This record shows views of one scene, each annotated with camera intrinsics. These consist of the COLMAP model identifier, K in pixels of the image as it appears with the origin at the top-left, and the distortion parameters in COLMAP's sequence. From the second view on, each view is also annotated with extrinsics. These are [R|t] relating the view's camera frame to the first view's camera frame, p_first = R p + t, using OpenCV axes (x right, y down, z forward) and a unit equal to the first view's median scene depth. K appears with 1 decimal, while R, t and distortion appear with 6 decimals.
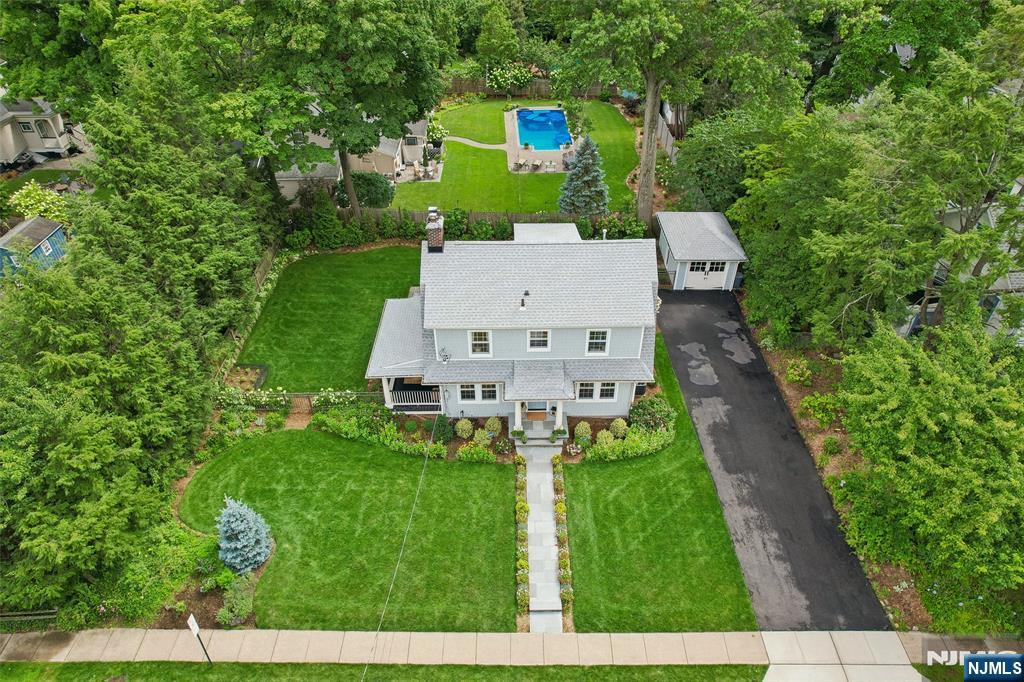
lens RADIAL K [[718.2, 0, 512.0], [0, 718.2, 341.0], [0, 0, 1]] dist [-0.007479, -0.000457]
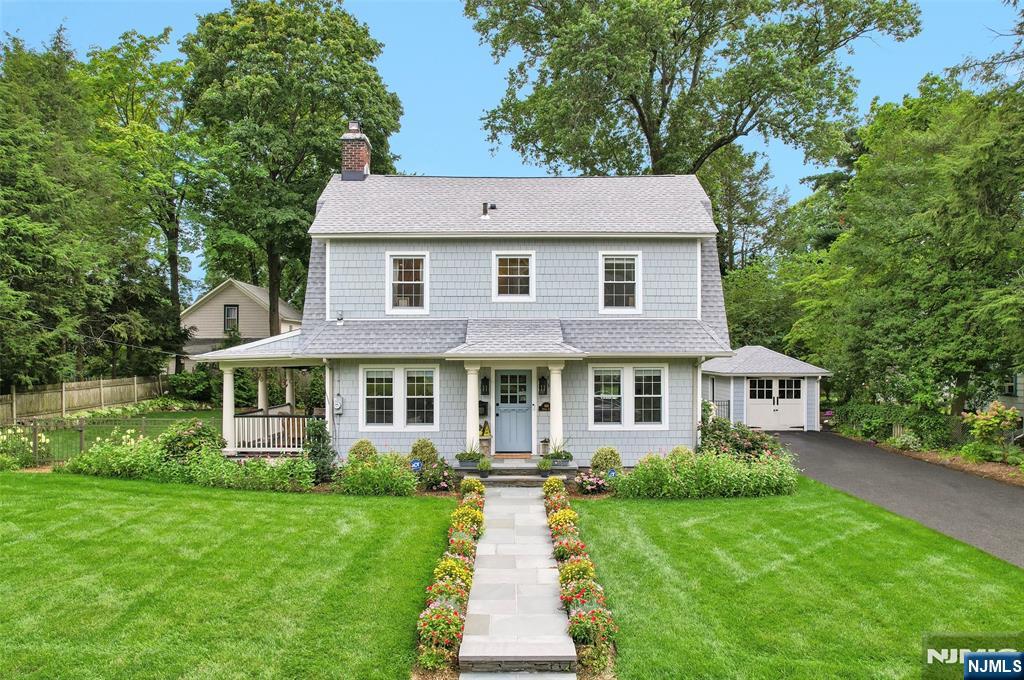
lens RADIAL K [[718.2, 0, 512.0], [0, 718.2, 340.0], [0, 0, 1]] dist [-0.007479, -0.000457]
pose [[0.999986, 0.001260, -0.005142, 0.038422], [-0.004272, 0.765825, -0.643035, 0.387389], [0.003128, 0.643048, 0.765820, 0.597803]]
